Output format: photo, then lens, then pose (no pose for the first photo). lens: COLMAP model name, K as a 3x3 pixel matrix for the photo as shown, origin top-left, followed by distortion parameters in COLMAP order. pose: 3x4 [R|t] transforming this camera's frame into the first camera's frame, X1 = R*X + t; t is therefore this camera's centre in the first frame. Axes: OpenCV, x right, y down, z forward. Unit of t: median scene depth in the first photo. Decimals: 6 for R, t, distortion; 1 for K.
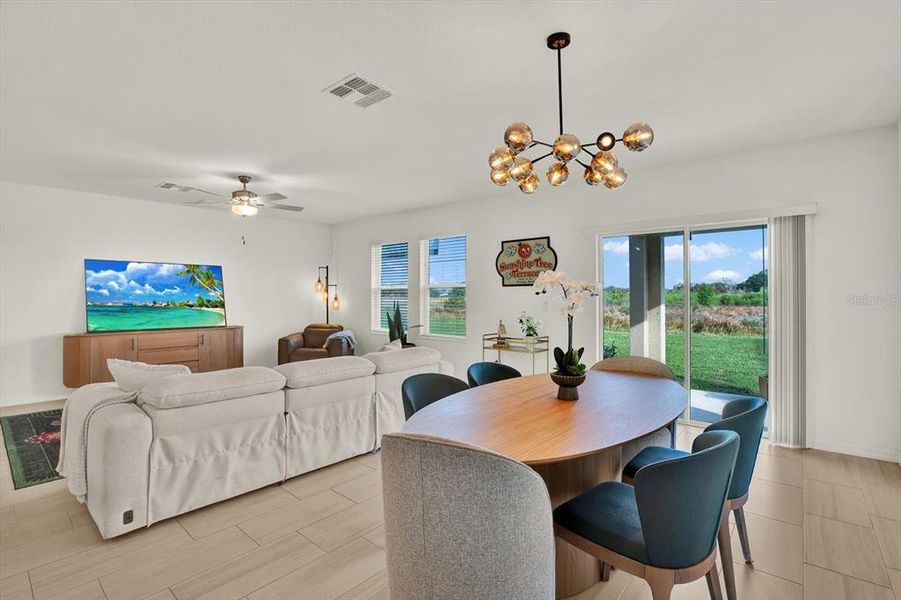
lens RADIAL K [[413.7, 0, 447.5], [0, 413.7, 293.2], [0, 0, 1]] dist [-0.040742, 0.006429]
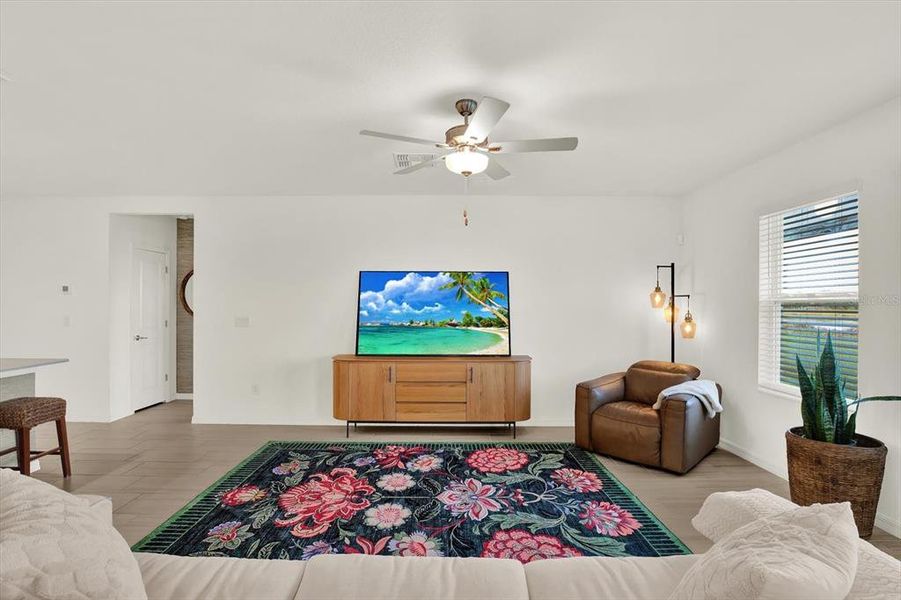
lens RADIAL K [[424.4, 0, 449.3], [0, 424.4, 309.1], [0, 0, 1]] dist [-0.037269, 0.006826]
pose [[0.655787, 0.007670, -0.754907, -0.066194], [0.001056, 0.999938, 0.011076, -0.010673], [0.754945, -0.008060, 0.655739, 0.510918]]
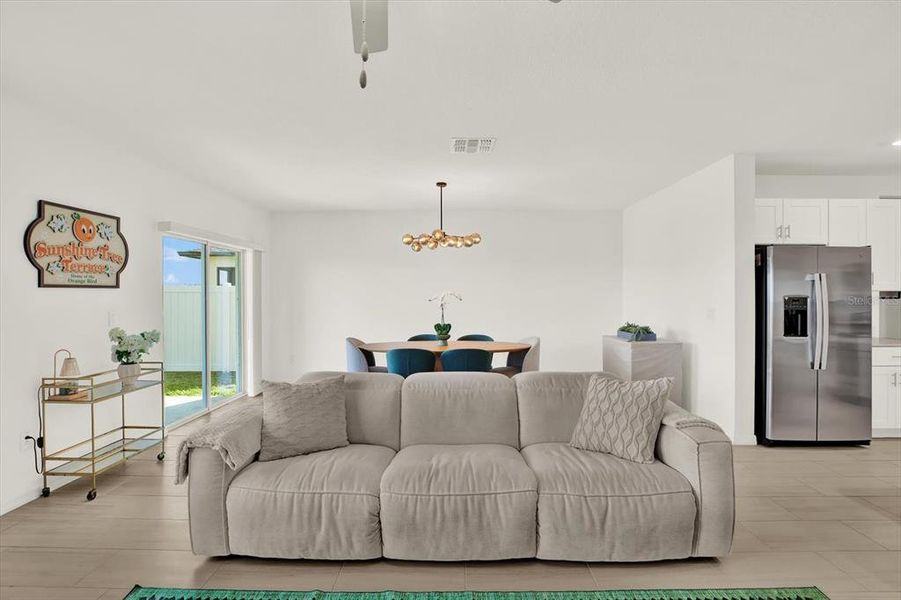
lens RADIAL K [[424.4, 0, 448.2], [0, 424.4, 299.0], [0, 0, 1]] dist [-0.037269, 0.006826]
pose [[-0.635957, -0.004999, 0.771708, -0.585440], [-0.002692, 0.999987, 0.004259, -0.005369], [-0.771719, 0.000631, -0.635963, 0.934073]]
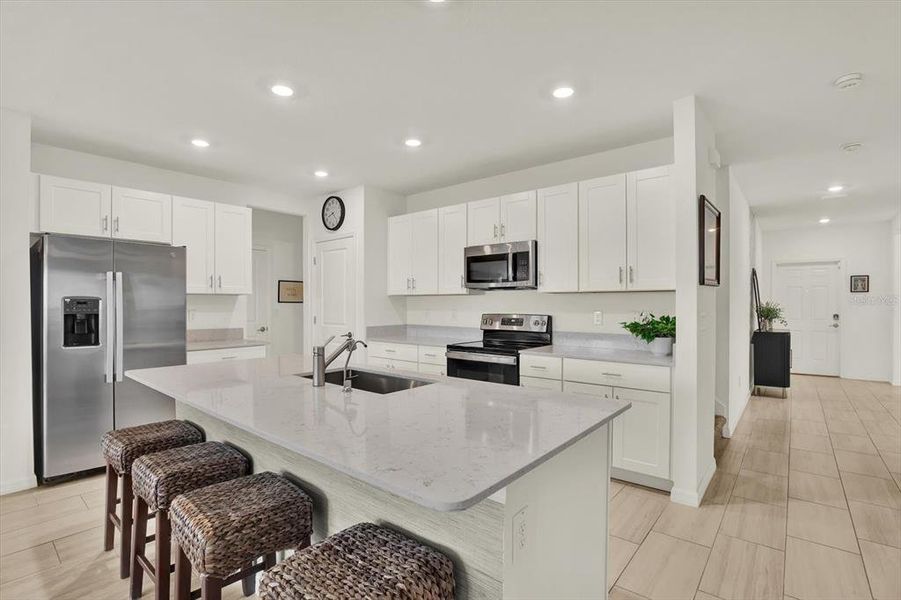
lens RADIAL K [[424.4, 0, 441.6], [0, 424.4, 302.7], [0, 0, 1]] dist [-0.037269, 0.006826]
pose [[-0.999988, 0.003871, 0.002872, -0.910554], [0.003856, 0.999978, -0.005469, 0.002643], [-0.002893, -0.005458, -0.999981, 0.634182]]
